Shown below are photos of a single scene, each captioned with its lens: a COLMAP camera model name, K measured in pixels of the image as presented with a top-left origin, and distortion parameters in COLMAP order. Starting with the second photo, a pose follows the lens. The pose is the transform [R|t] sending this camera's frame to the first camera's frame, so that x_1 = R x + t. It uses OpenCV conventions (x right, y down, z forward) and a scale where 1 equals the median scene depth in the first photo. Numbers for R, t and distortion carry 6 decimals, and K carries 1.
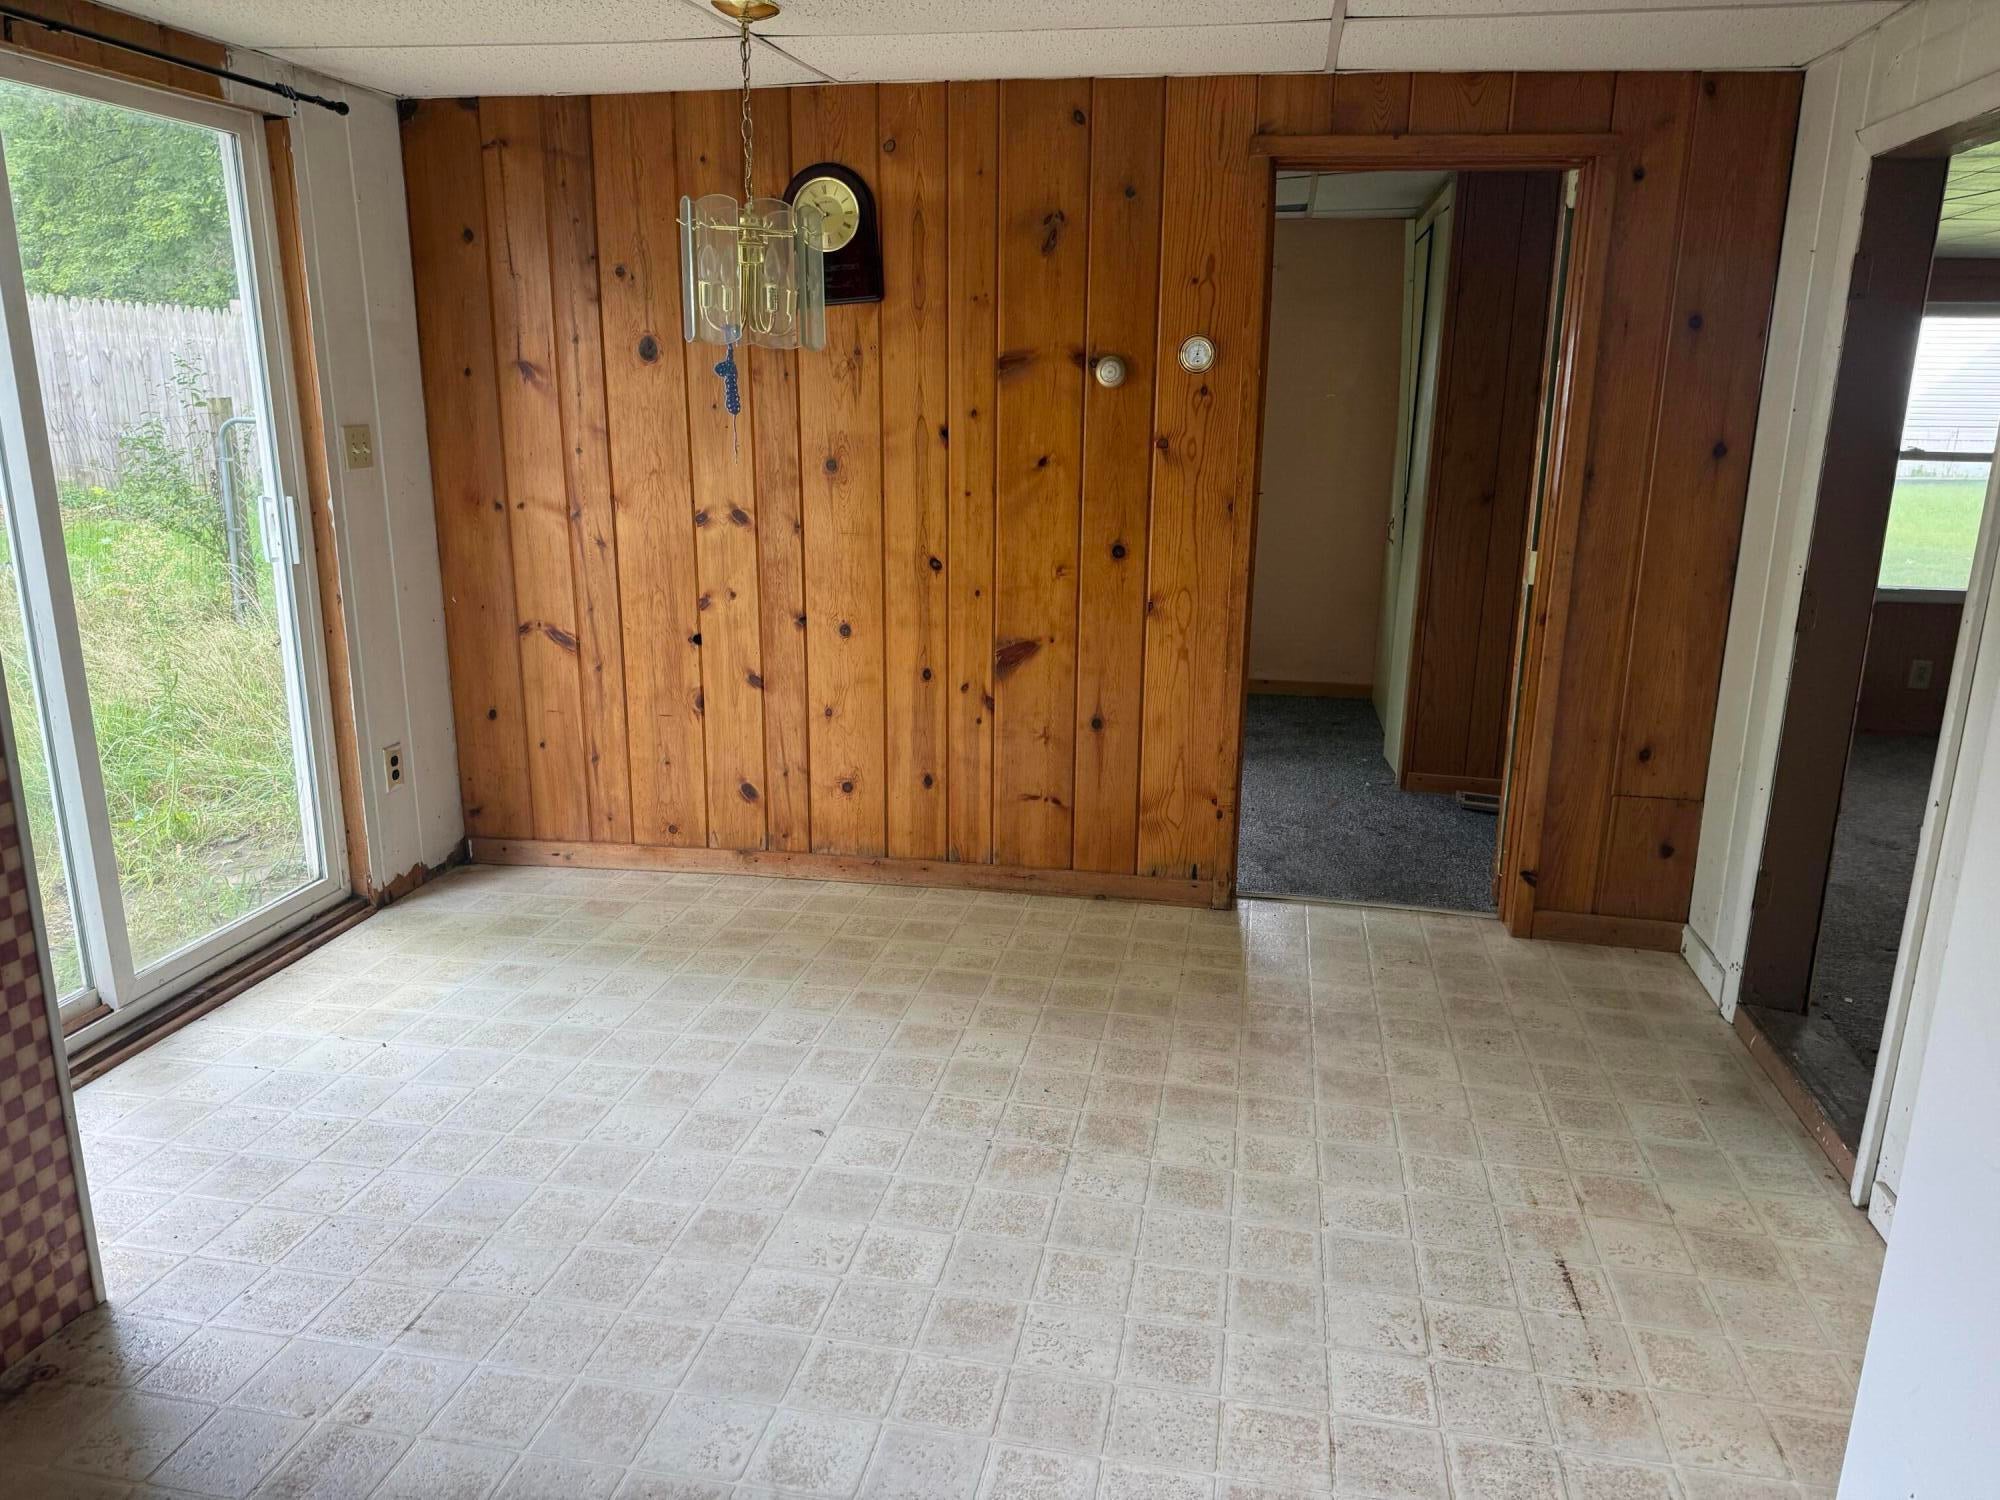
lens RADIAL K [[1411.9, 0, 1002.4], [0, 1411.9, 738.6], [0, 0, 1]] dist [0.076047, -0.113177]
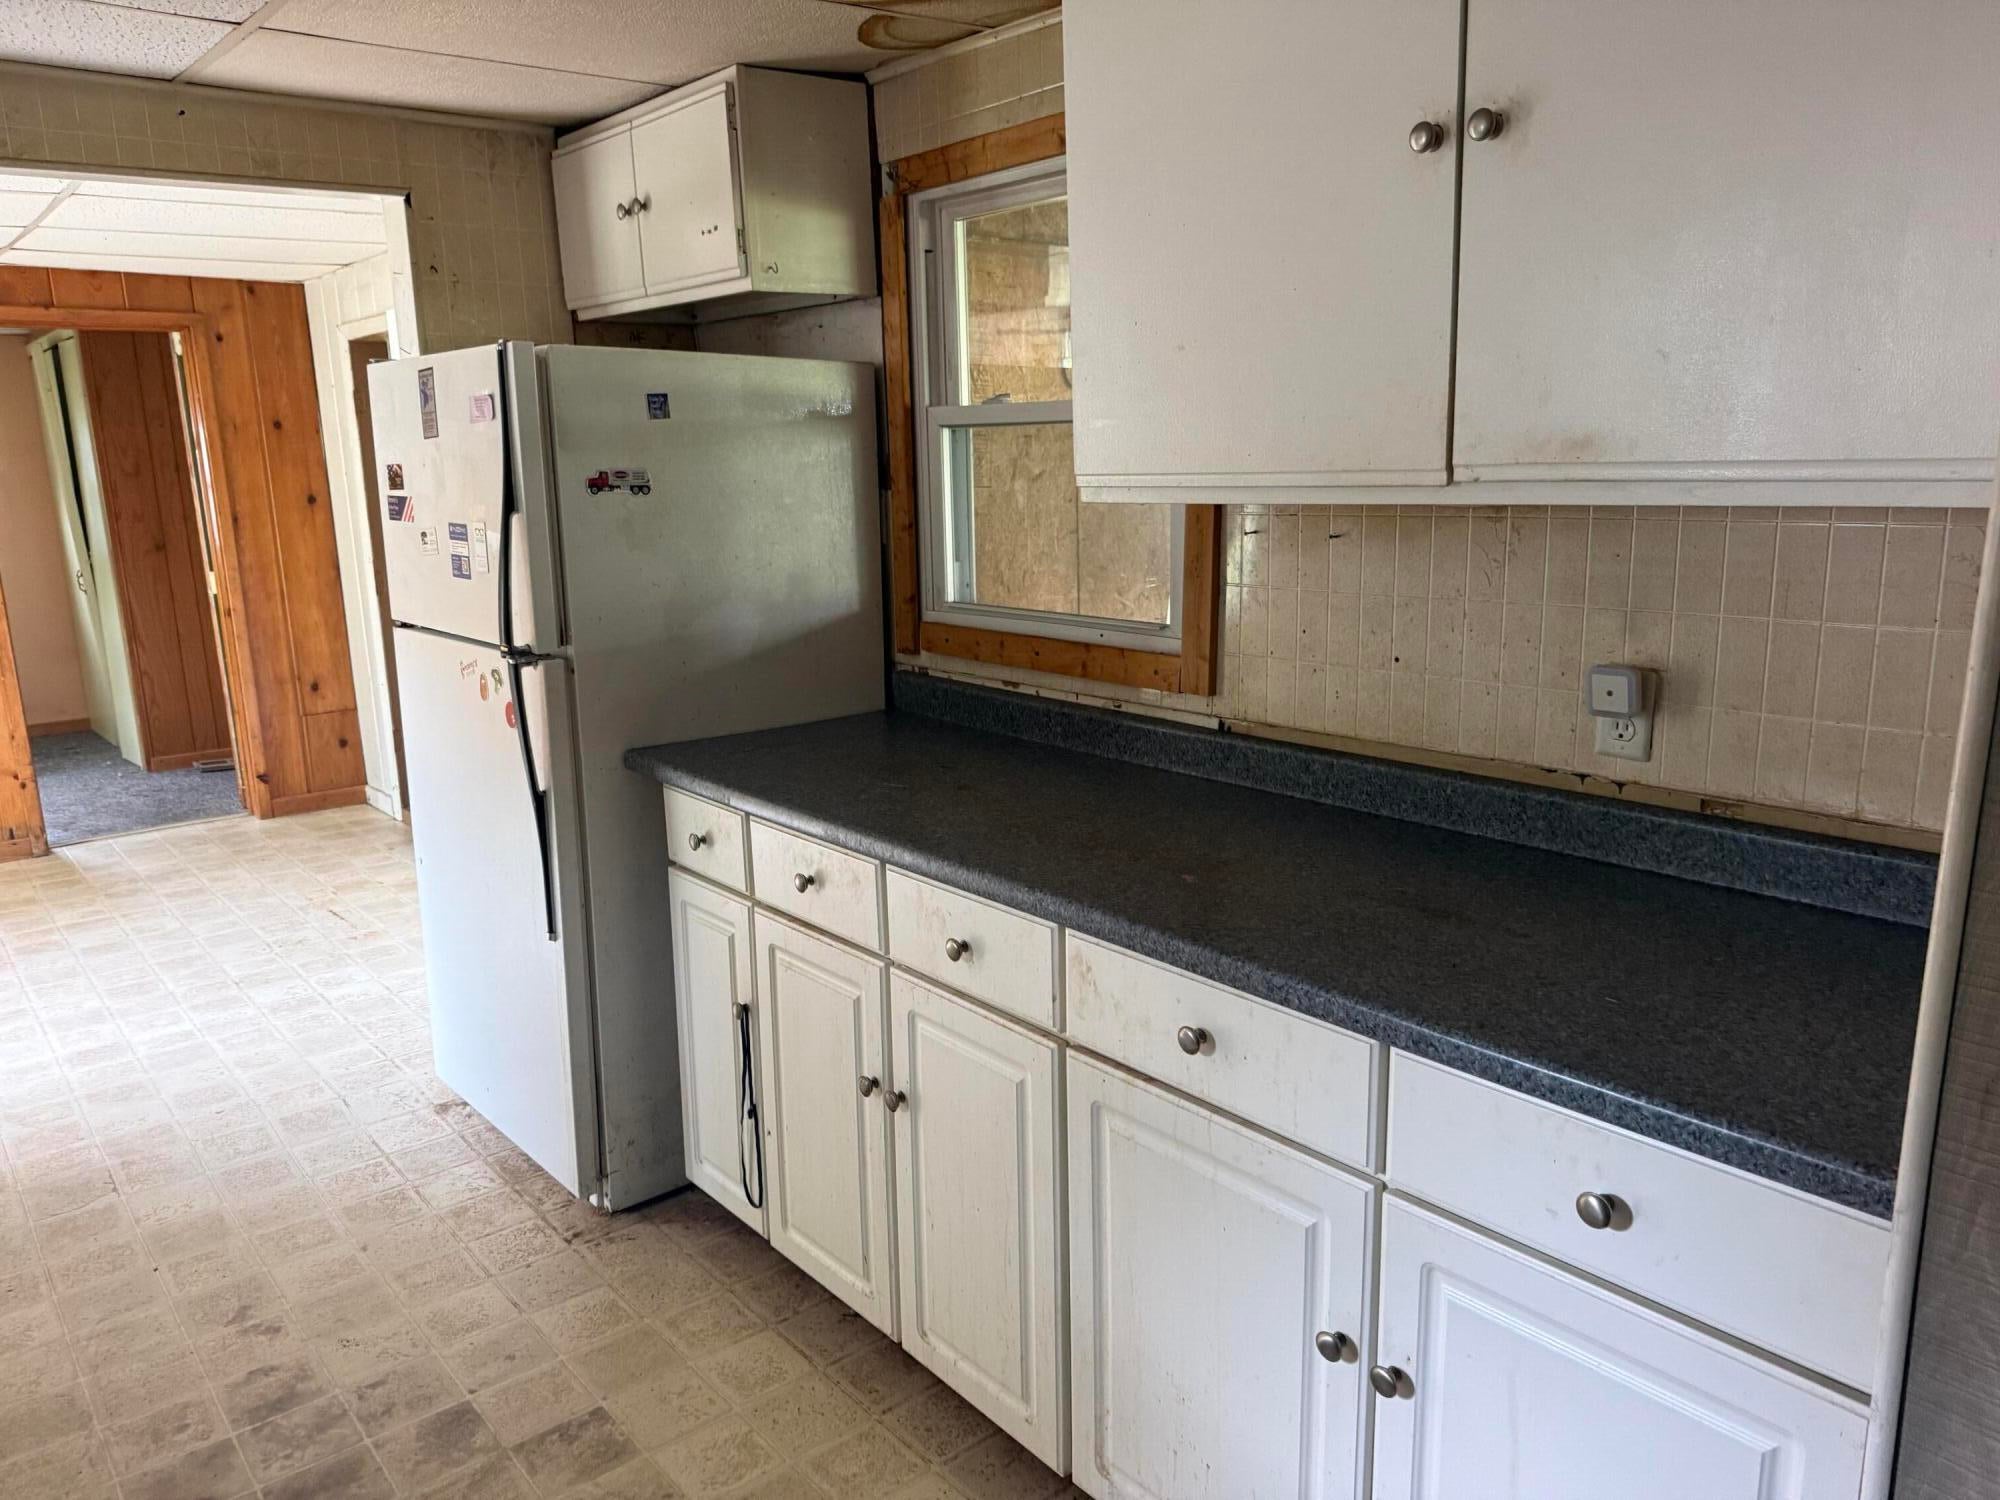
lens RADIAL K [[1416.1, 0, 1000.0], [0, 1416.1, 750.0], [0, 0, 1]] dist [-0.009208, -0.005589]
pose [[0.627643, -0.196280, 0.753352, -0.380016], [0.227593, 0.971681, 0.063548, 0.208825], [-0.744490, 0.131573, 0.654540, -0.828953]]
